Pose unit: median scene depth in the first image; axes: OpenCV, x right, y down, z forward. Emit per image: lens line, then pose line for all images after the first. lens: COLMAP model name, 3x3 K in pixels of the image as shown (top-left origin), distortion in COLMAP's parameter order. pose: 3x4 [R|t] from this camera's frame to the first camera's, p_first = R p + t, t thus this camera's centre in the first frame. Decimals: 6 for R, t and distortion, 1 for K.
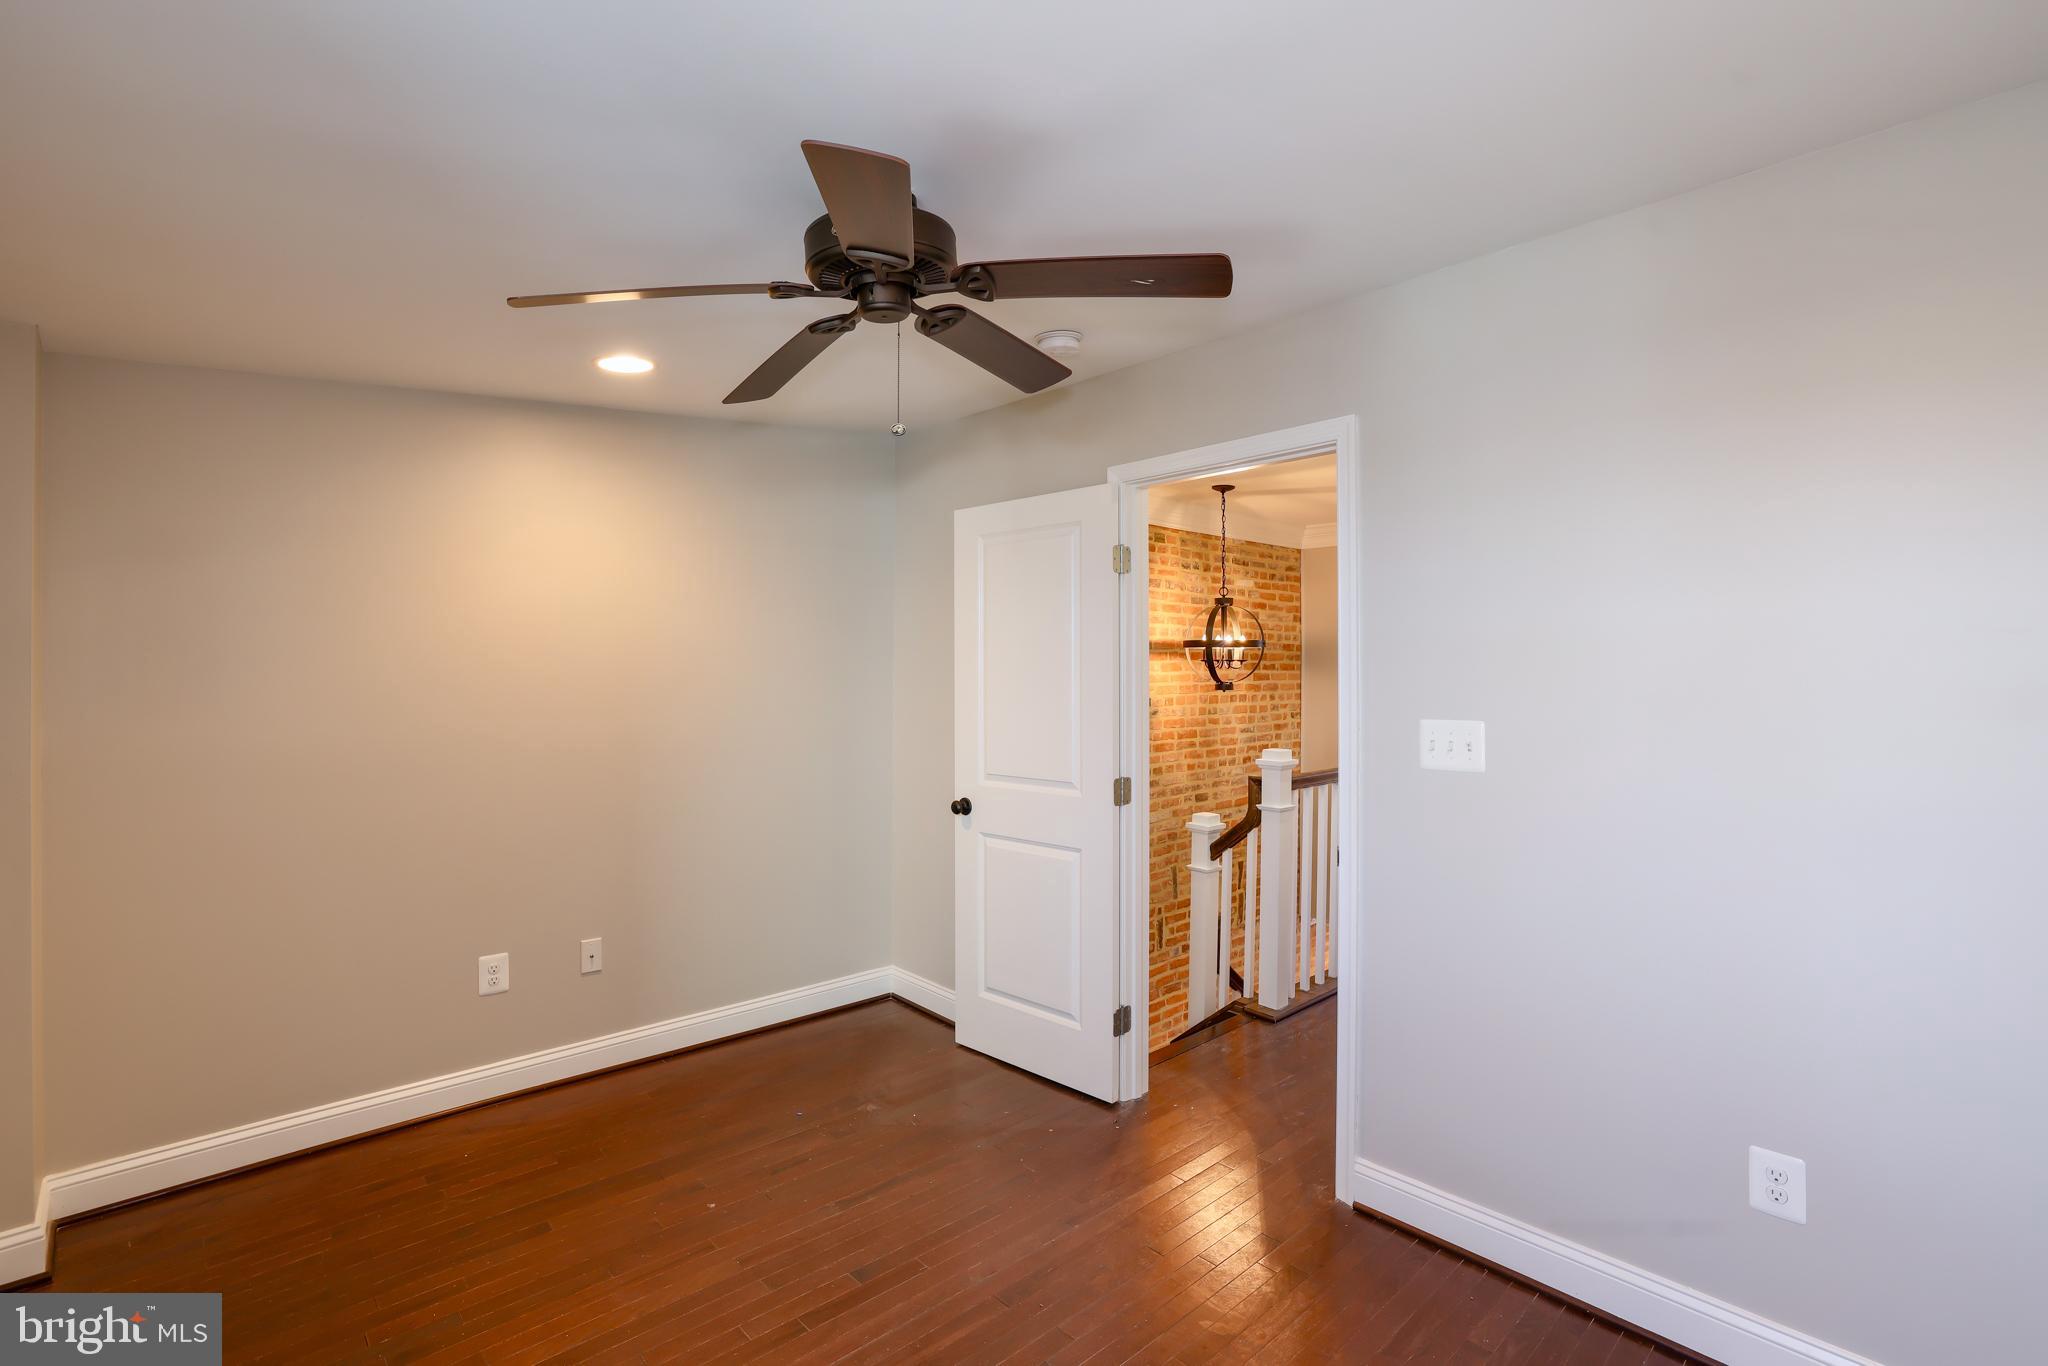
lens RADIAL K [[969.8, 0, 1034.8], [0, 969.8, 668.6], [0, 0, 1]] dist [-0.003499, -0.000007]
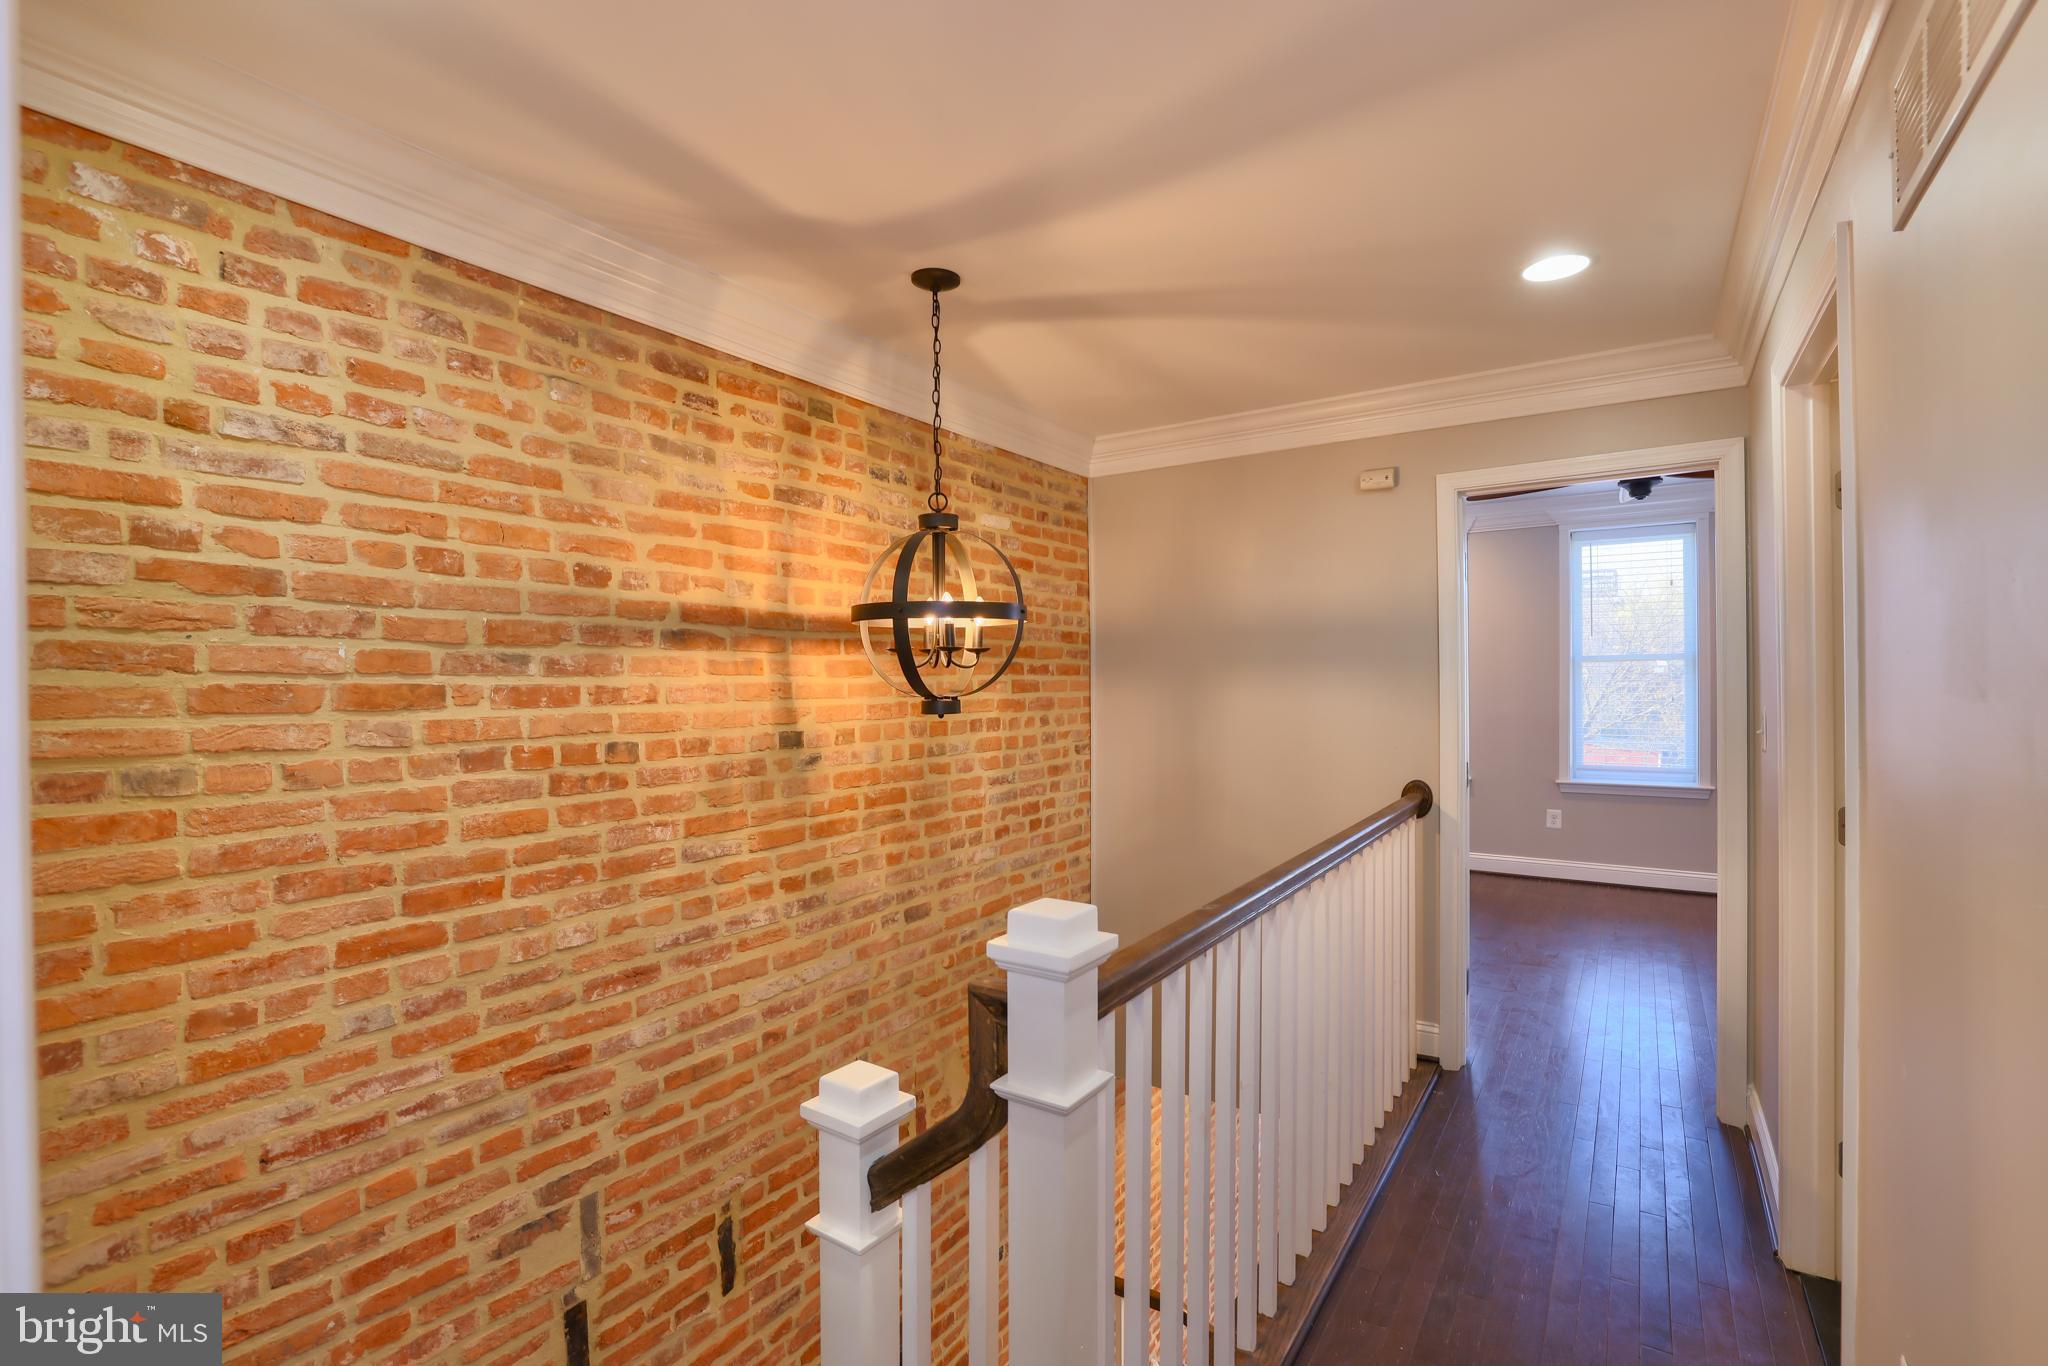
lens RADIAL K [[934.5, 0, 1030.8], [0, 934.5, 689.3], [0, 0, 1]] dist [-0.043691, 0.016713]
pose [[0.975535, -0.012461, 0.219491, 0.125567], [0.011187, 0.999913, 0.007047, 0.006944], [-0.219560, -0.004419, 0.975589, 0.500383]]
